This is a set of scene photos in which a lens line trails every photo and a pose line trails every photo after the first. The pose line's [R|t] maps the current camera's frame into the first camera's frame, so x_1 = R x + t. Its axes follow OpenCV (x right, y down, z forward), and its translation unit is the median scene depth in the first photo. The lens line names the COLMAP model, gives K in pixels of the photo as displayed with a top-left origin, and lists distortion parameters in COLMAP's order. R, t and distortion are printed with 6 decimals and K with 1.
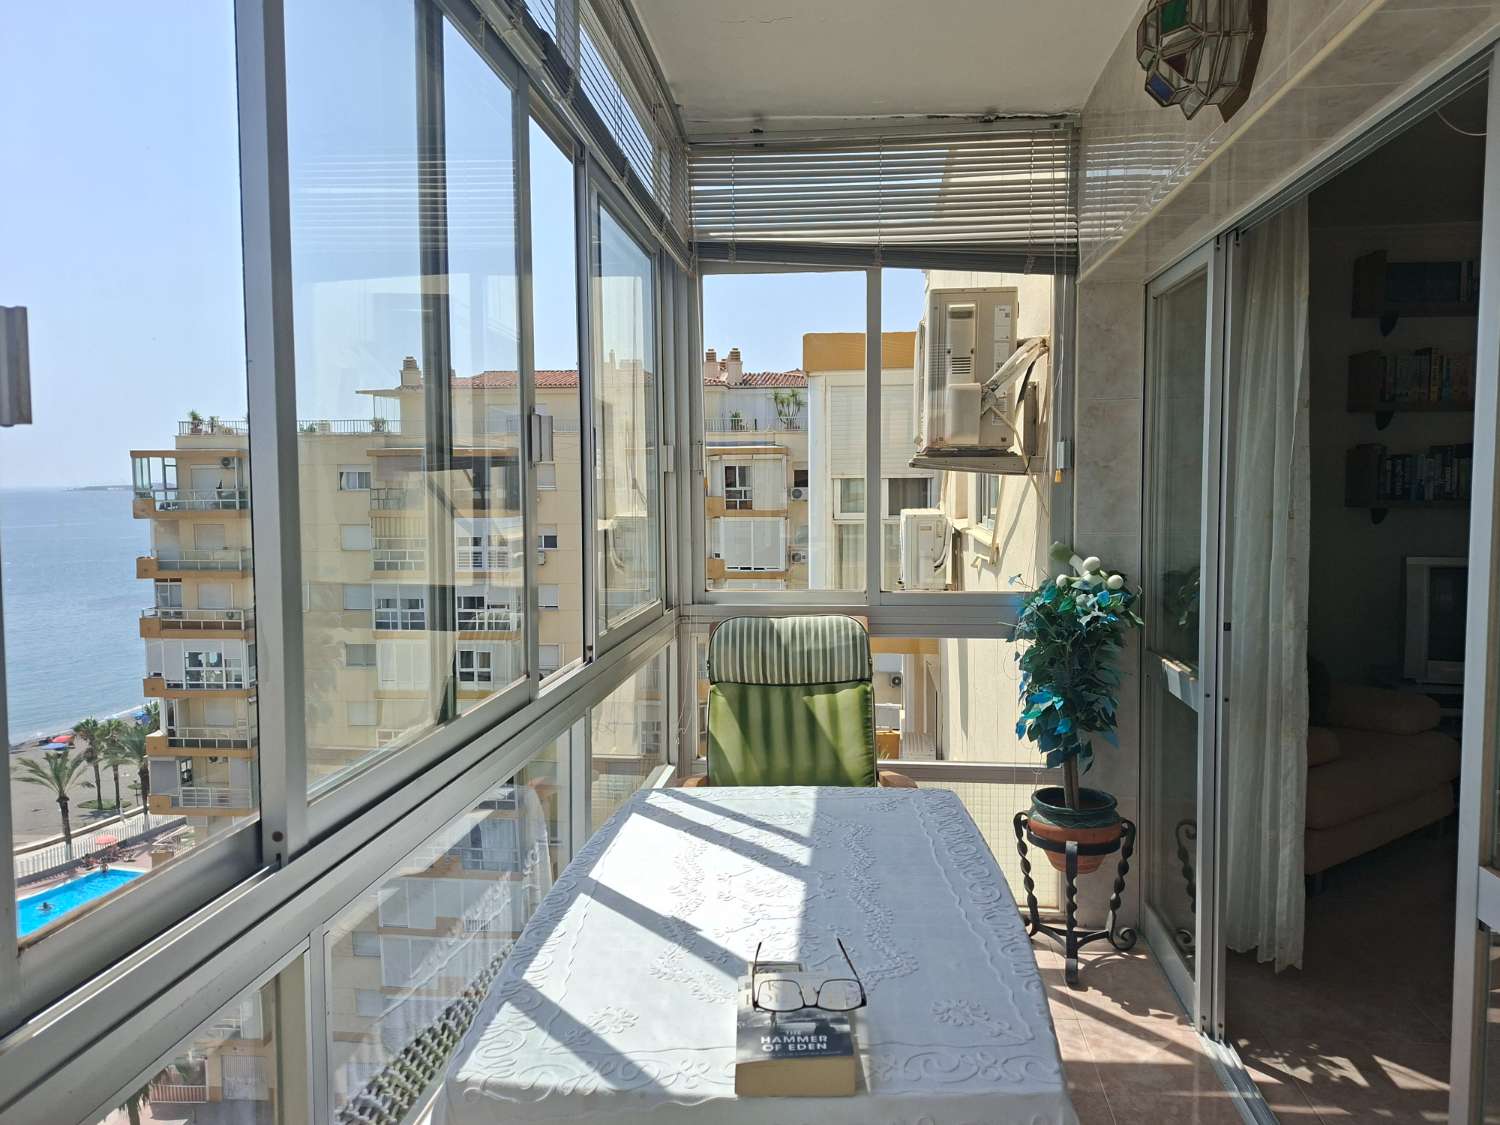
lens RADIAL K [[1030.7, 0, 779.7], [0, 1030.7, 552.9], [0, 0, 1]] dist [0.087264, -0.092277]
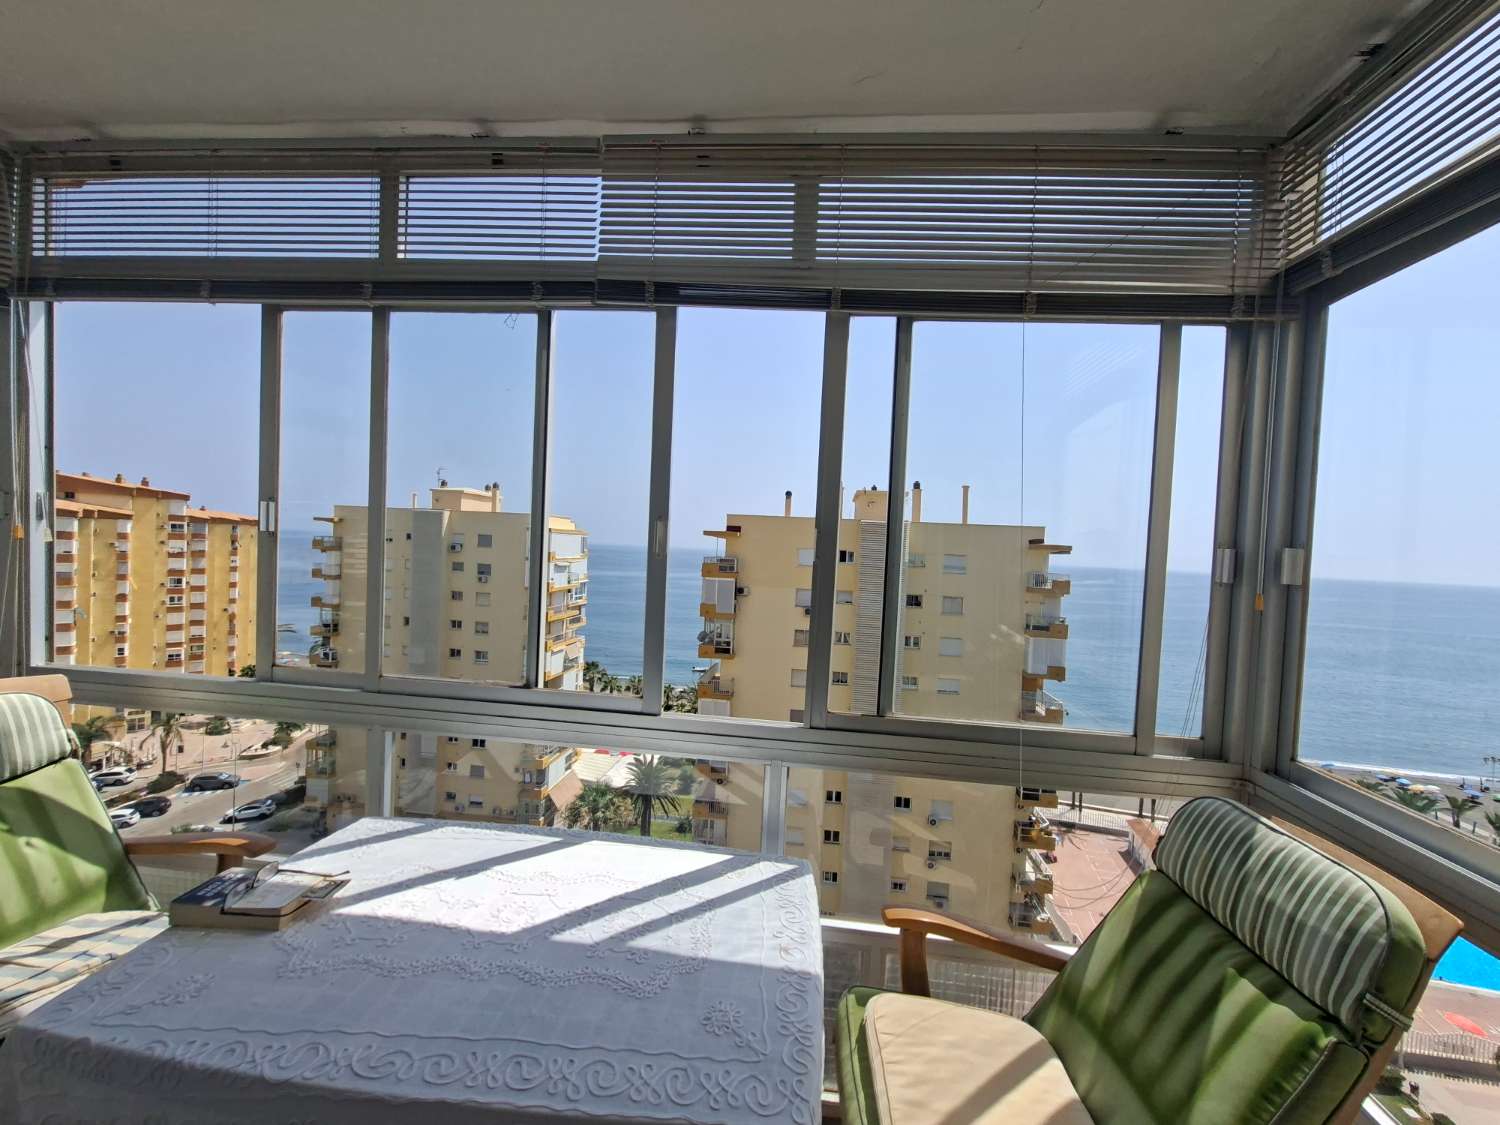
lens RADIAL K [[592.0, 0, 748.6], [0, 592.0, 563.9], [0, 0, 1]] dist [0.000567, -0.001359]
pose [[-0.017168, 0.032703, -0.999318, 0.362189], [-0.119090, 0.992283, 0.034518, -0.070588], [0.992735, 0.119601, -0.013141, 0.696521]]
